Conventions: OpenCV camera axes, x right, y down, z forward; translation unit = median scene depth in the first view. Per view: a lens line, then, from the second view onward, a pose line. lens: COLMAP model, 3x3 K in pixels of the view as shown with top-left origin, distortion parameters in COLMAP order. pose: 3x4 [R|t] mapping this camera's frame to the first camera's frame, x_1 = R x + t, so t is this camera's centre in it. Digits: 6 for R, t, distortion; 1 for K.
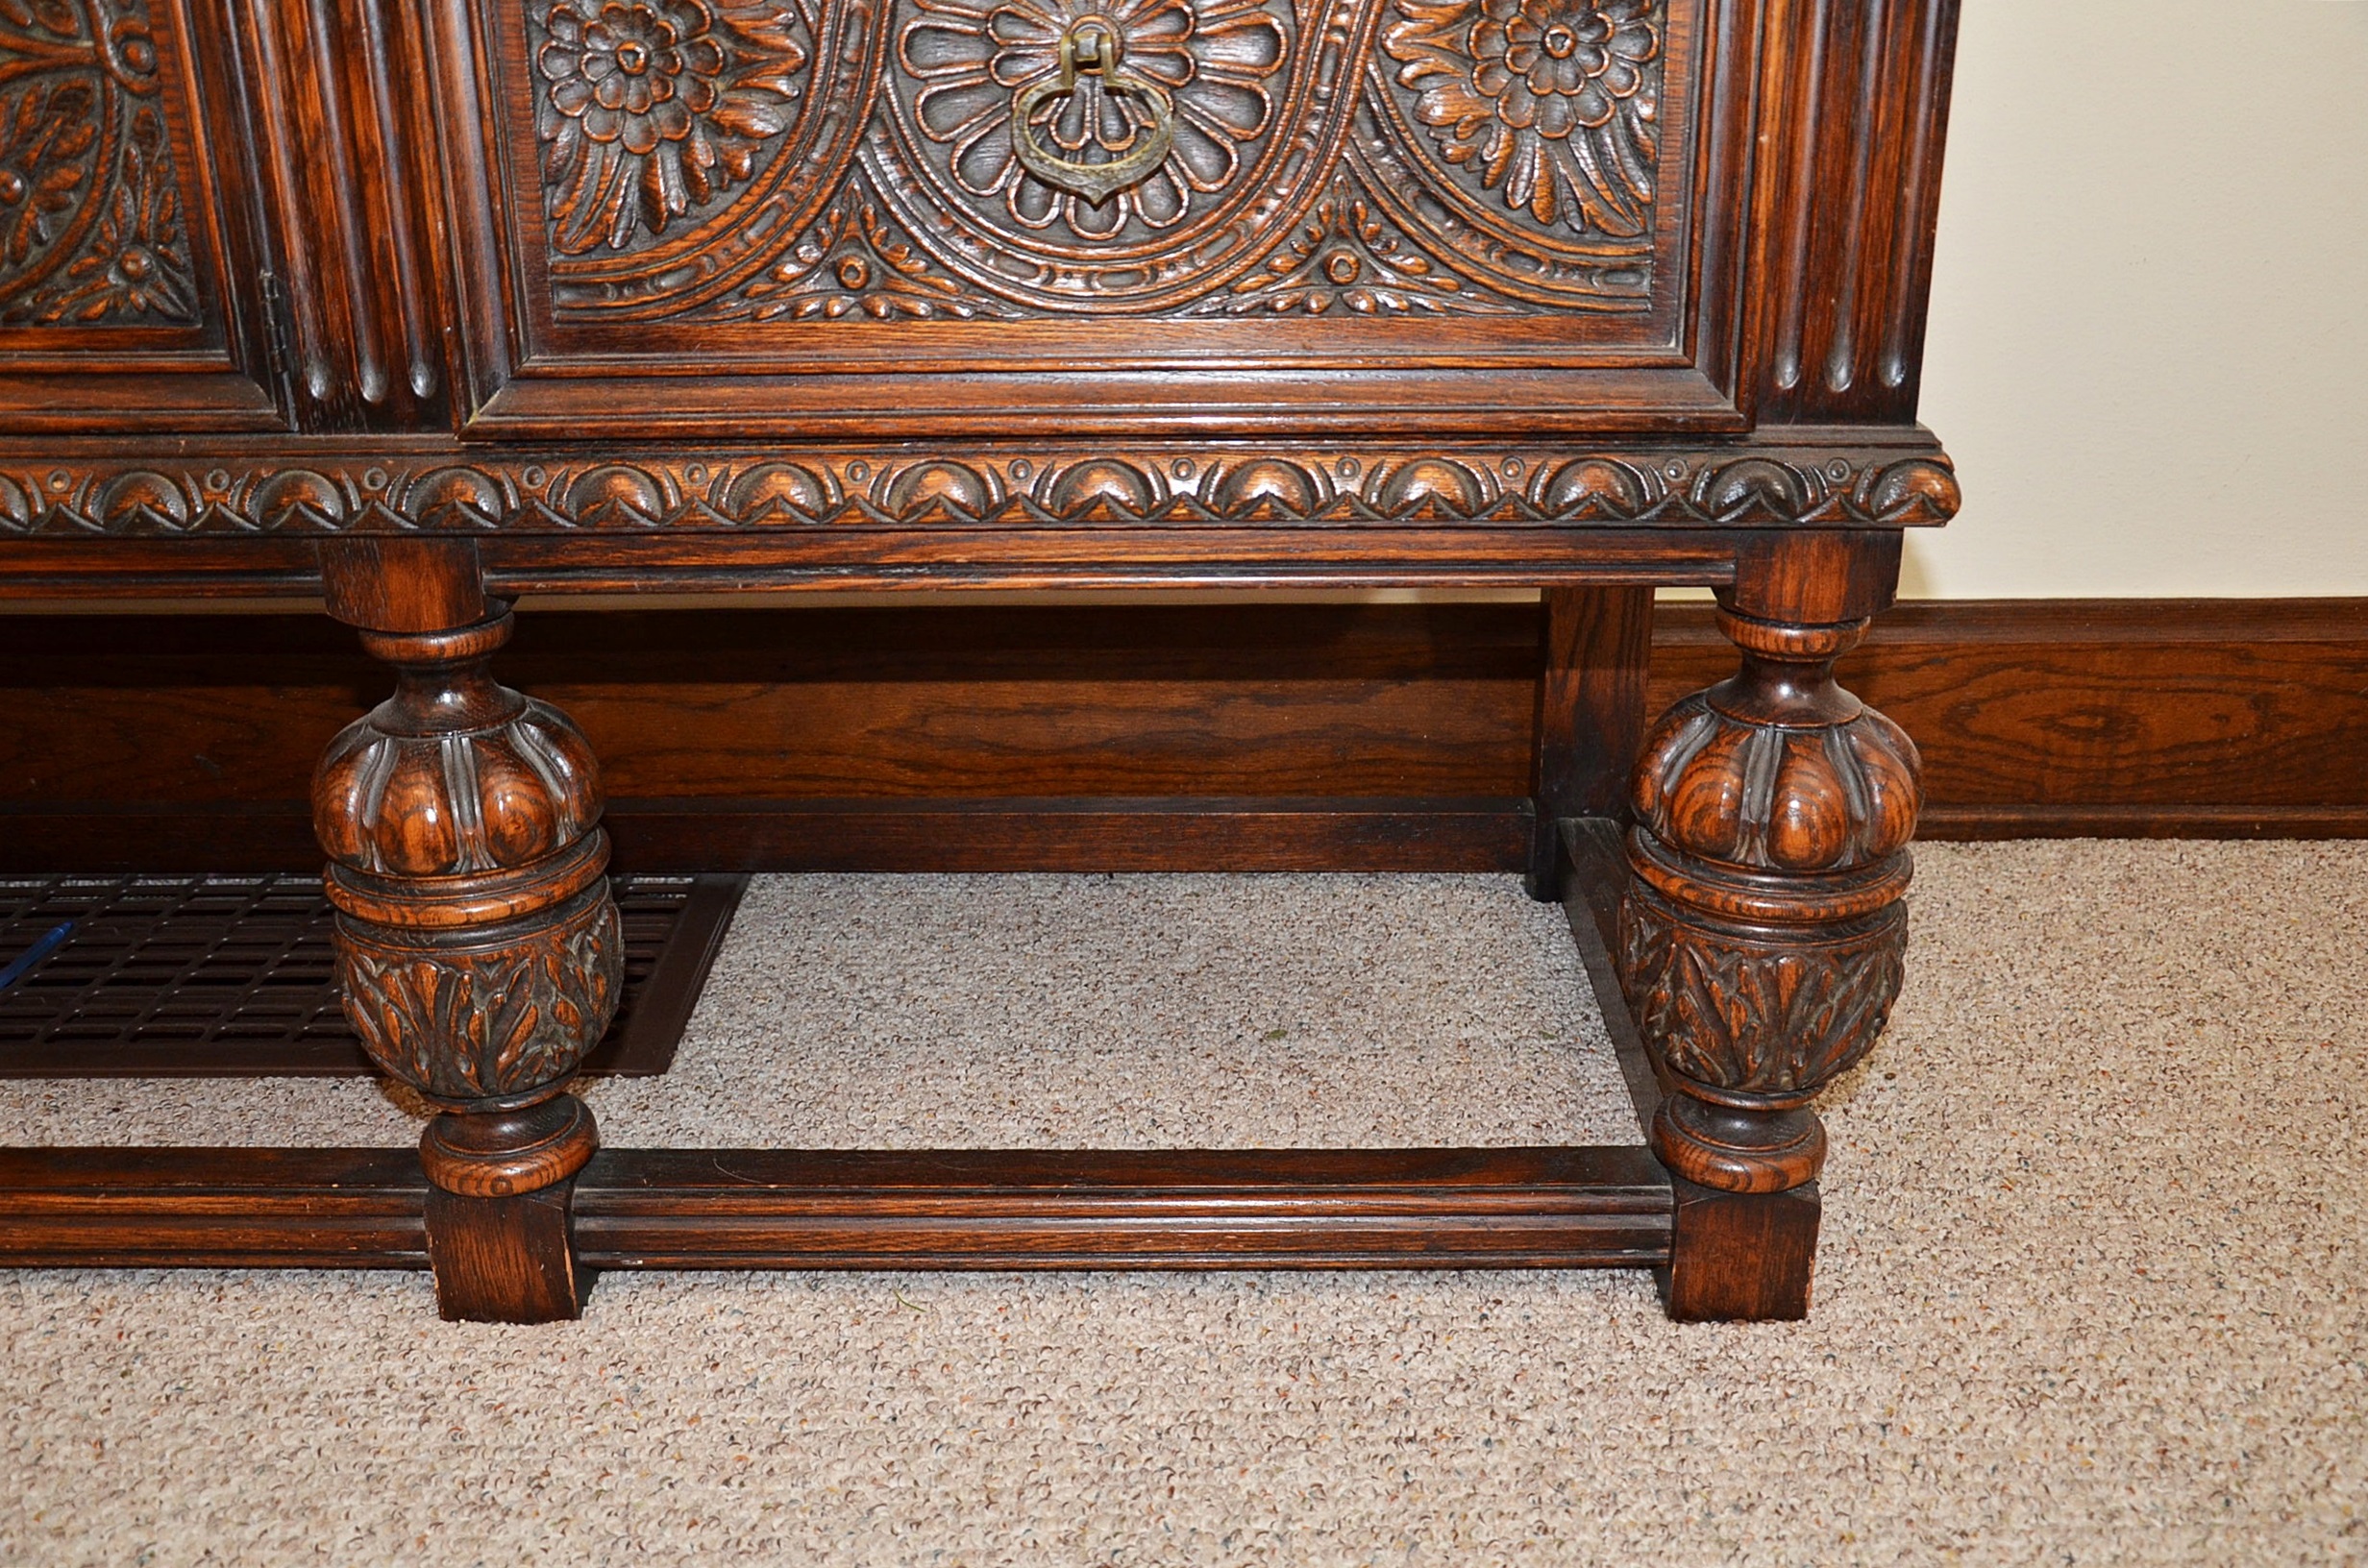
lens RADIAL K [[2196.1, 0, 1184.0], [0, 2196.1, 784.0], [0, 0, 1]] dist [-0.115902, 0.198390]
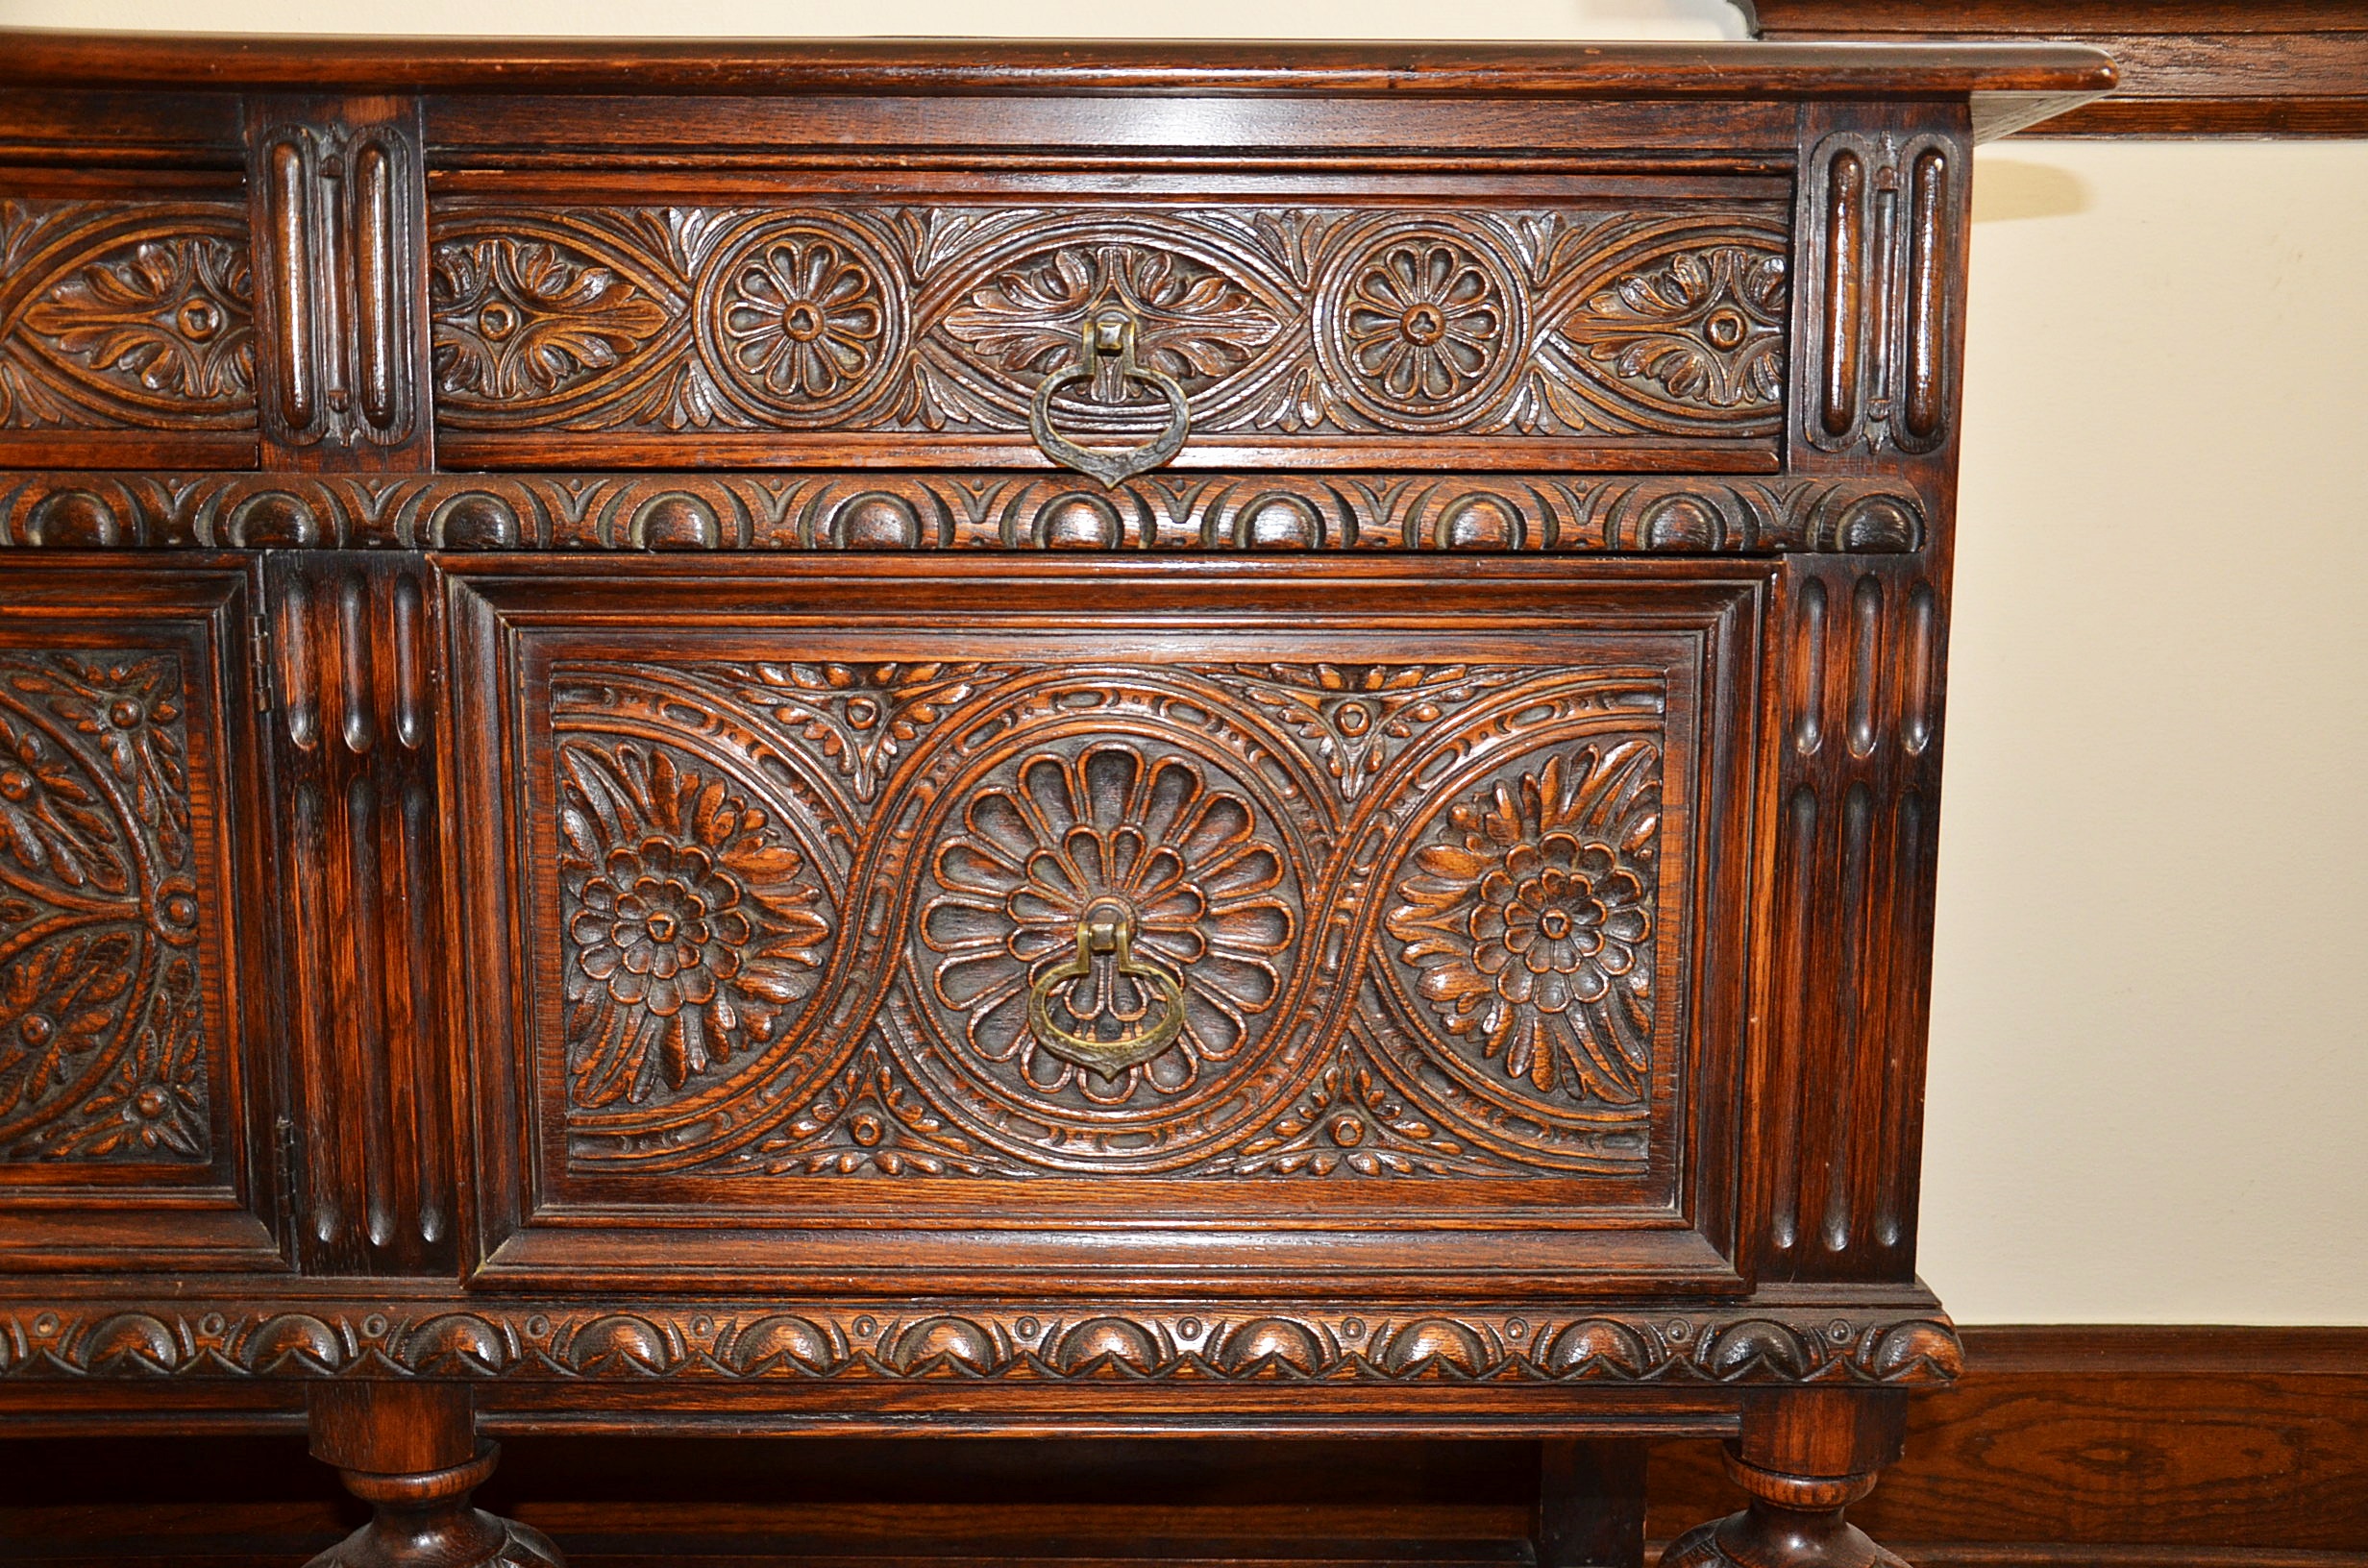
lens RADIAL K [[2323.2, 0, 1184.0], [0, 2323.2, 784.0], [0, 0, 1]] dist [-0.090926, 0.236053]
pose [[0.999772, 0.011545, 0.017976, -0.024808], [-0.007087, 0.972983, -0.230767, -0.141415], [-0.020155, 0.230587, 0.972843, -0.090767]]
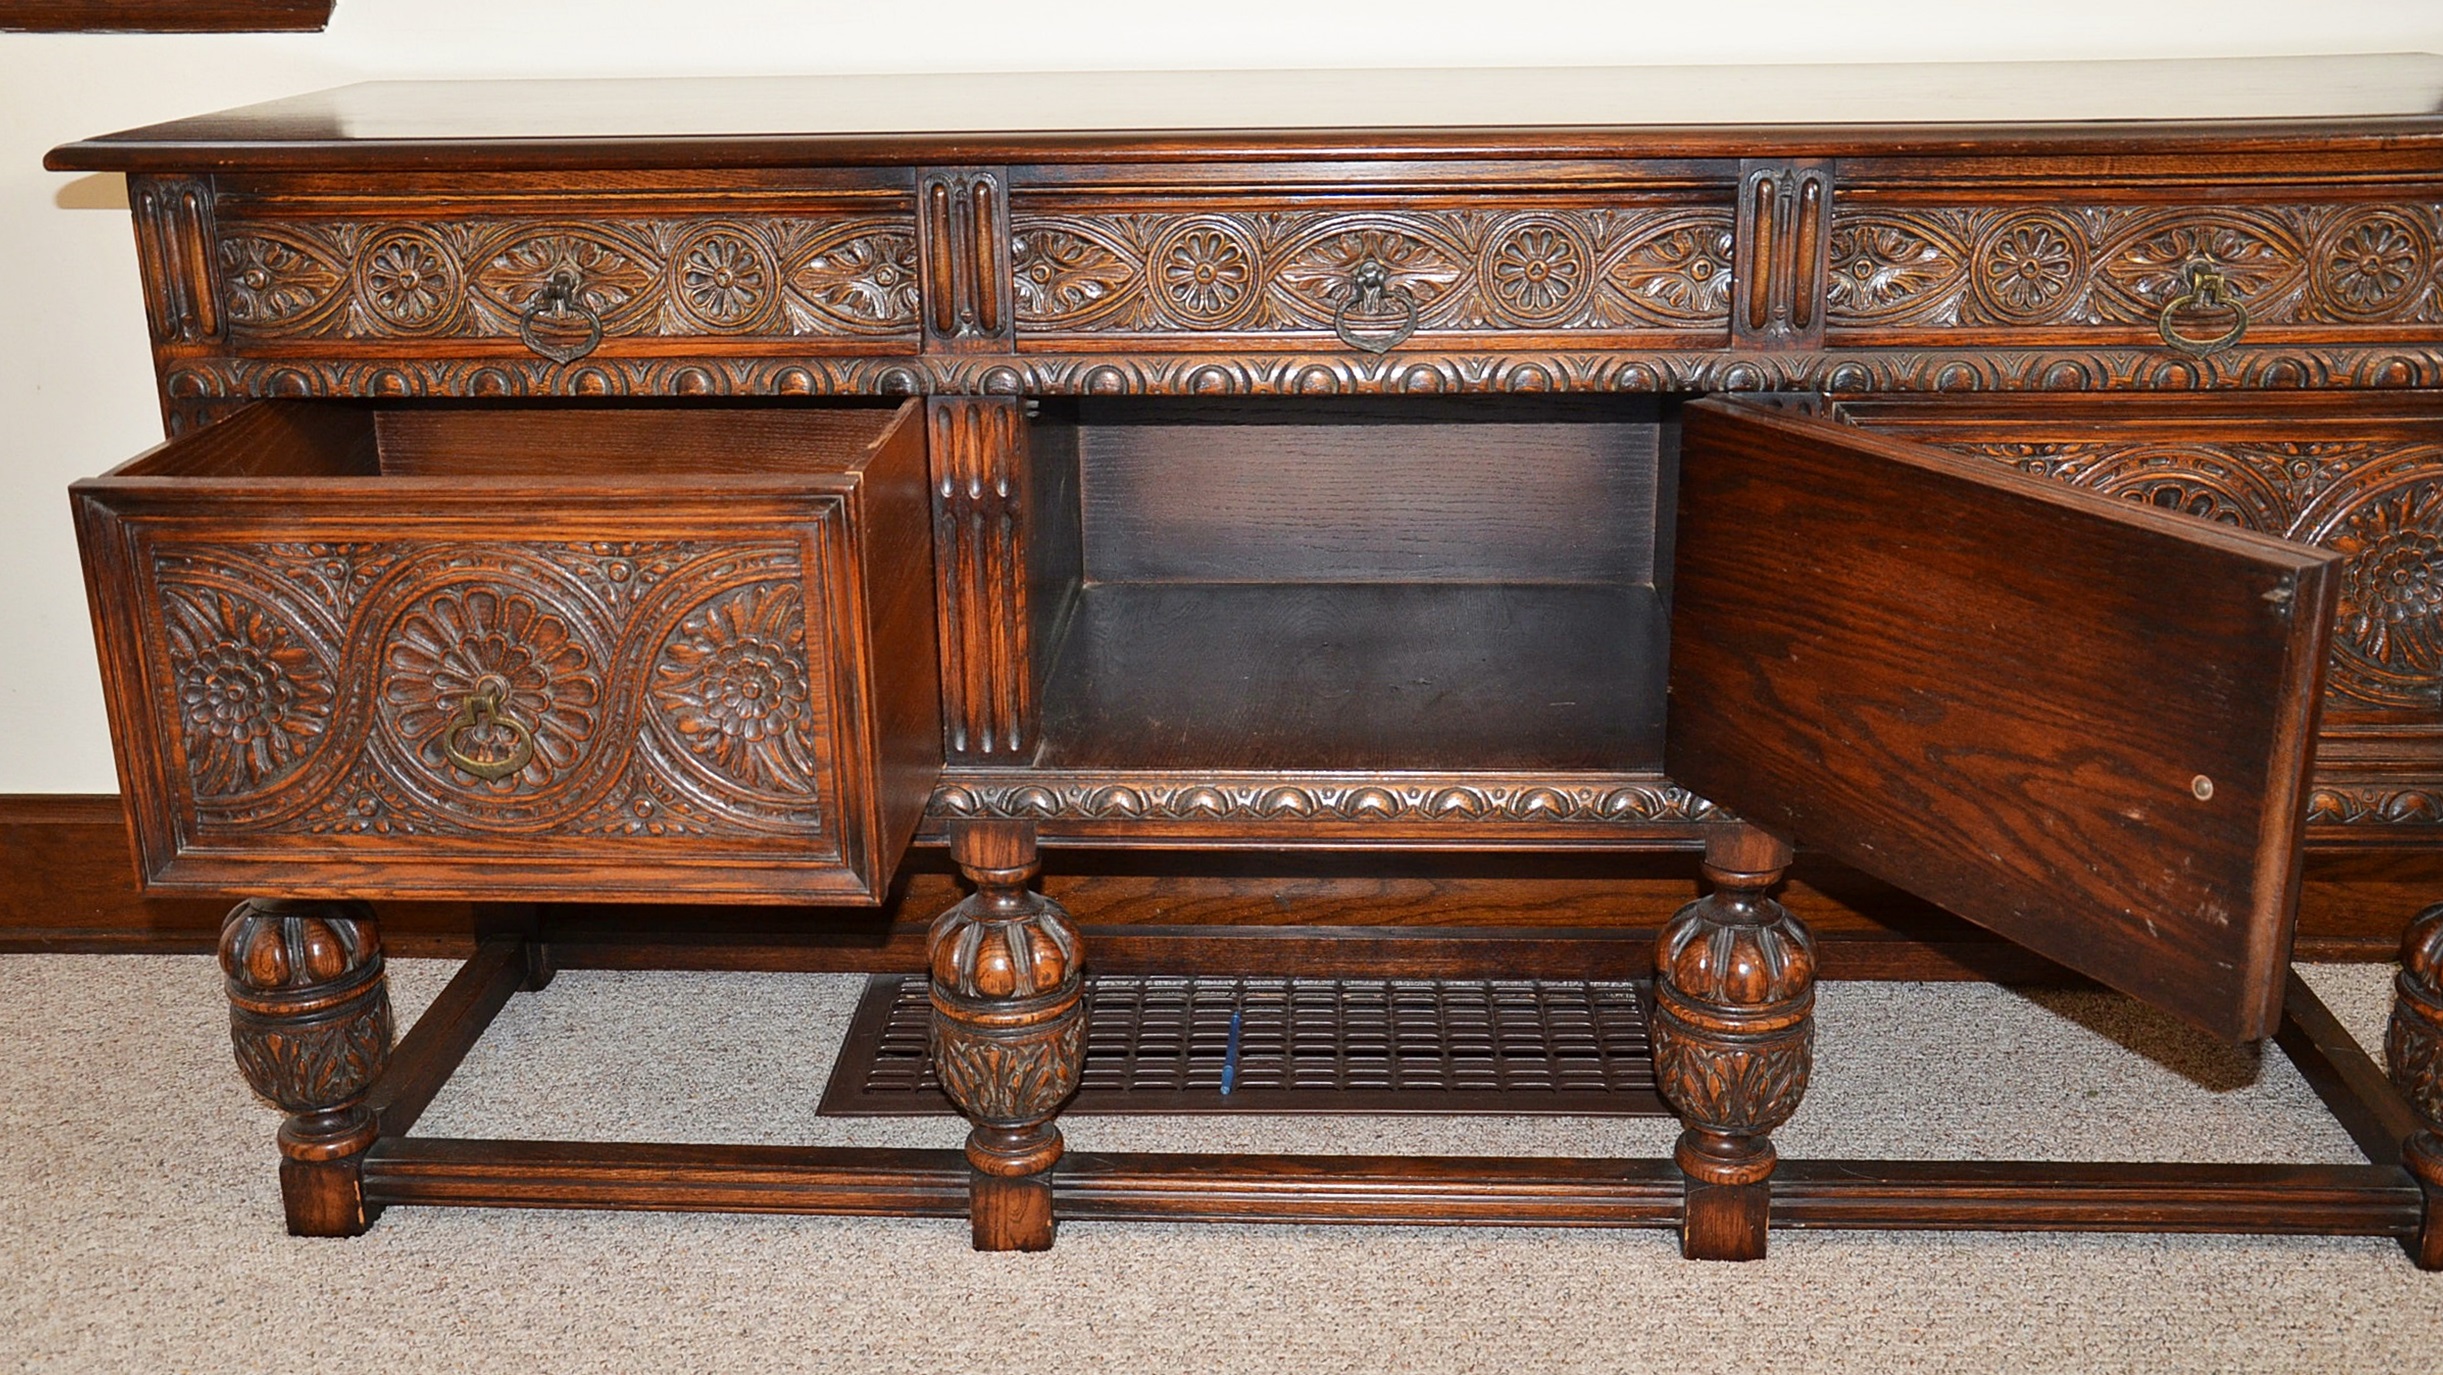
lens RADIAL K [[2507.5, 0, 1227.2], [0, 2507.5, 721.2], [0, 0, 1]] dist [-0.089789, 0.241372]
pose [[0.998736, 0.005496, -0.049963, -0.723794], [-0.008222, 0.998479, -0.054511, -0.079657], [0.049588, 0.054853, 0.997262, -1.195840]]
